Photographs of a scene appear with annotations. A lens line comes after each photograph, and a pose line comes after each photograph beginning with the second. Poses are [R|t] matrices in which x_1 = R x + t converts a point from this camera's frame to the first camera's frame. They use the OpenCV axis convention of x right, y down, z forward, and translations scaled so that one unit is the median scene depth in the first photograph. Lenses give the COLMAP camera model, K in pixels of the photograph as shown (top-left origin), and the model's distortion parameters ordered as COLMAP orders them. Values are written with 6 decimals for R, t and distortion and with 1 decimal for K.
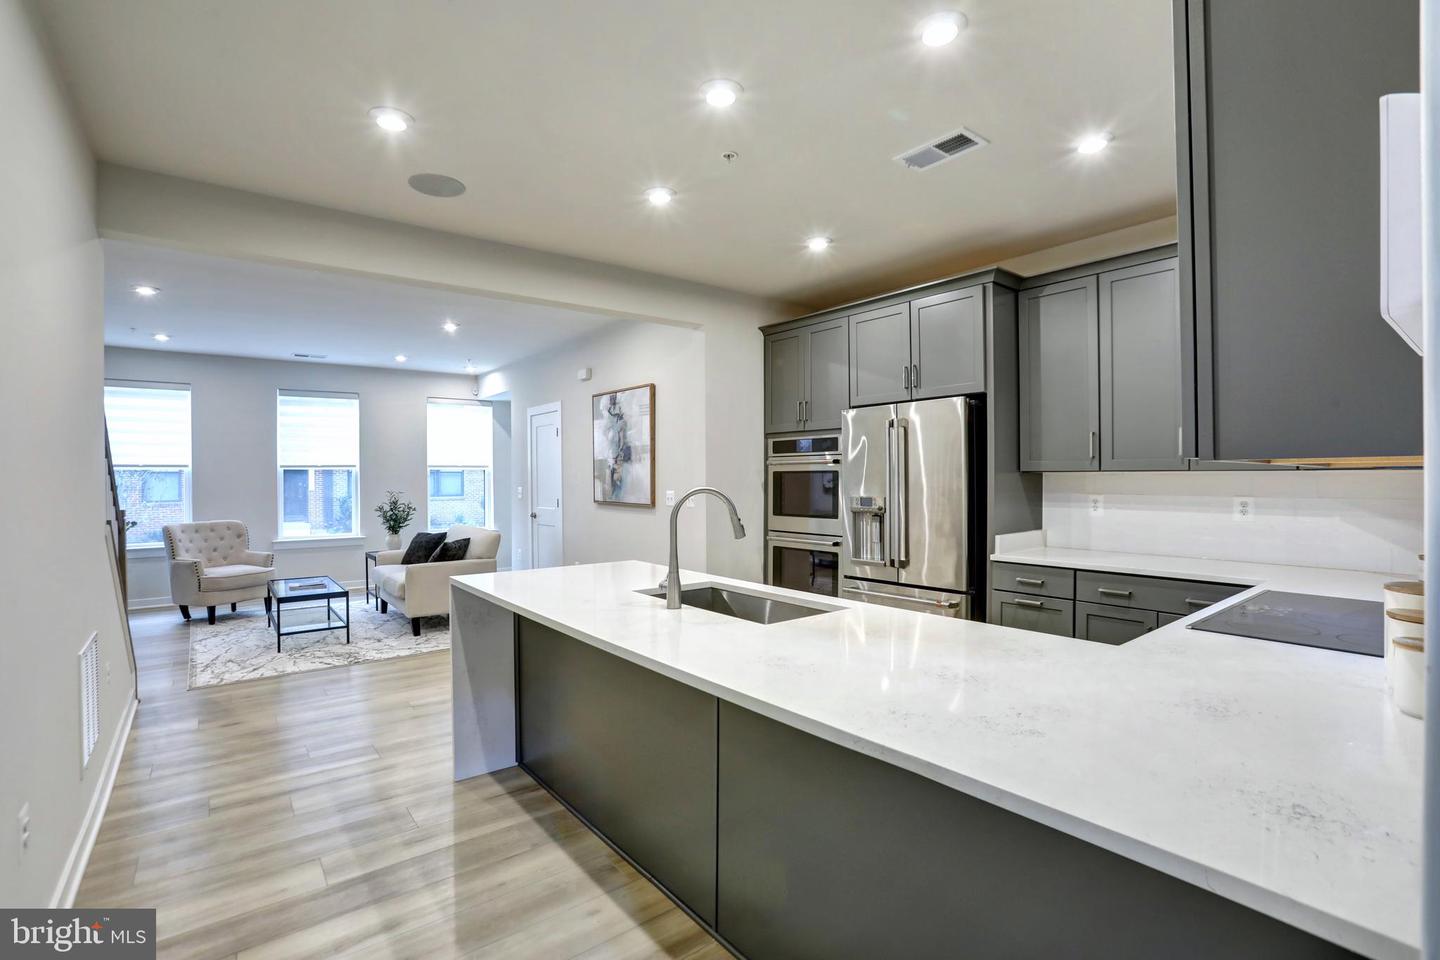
lens RADIAL K [[670.0, 0, 720.0], [0, 670.0, 480.0], [0, 0, 1]] dist [-0.080175, 0.038435]
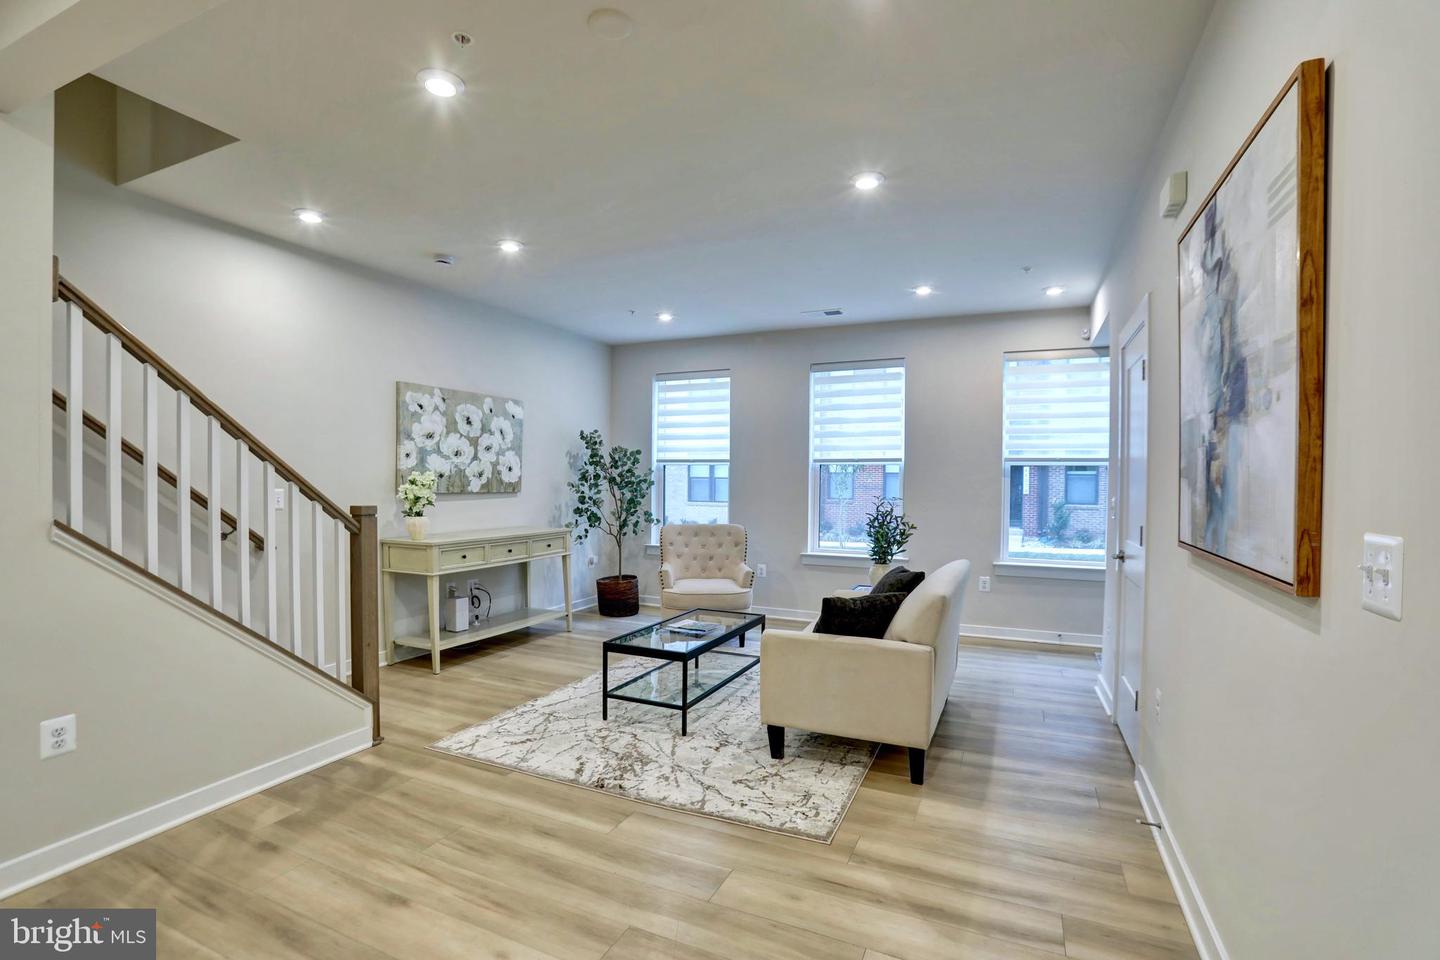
lens RADIAL K [[670.0, 0, 720.0], [0, 670.0, 480.0], [0, 0, 1]] dist [-0.080175, 0.038435]
pose [[0.447954, 0.012177, -0.893974, 0.006421], [-0.019532, 0.999802, 0.003832, 0.002568], [0.893843, 0.015745, 0.448103, 0.650589]]
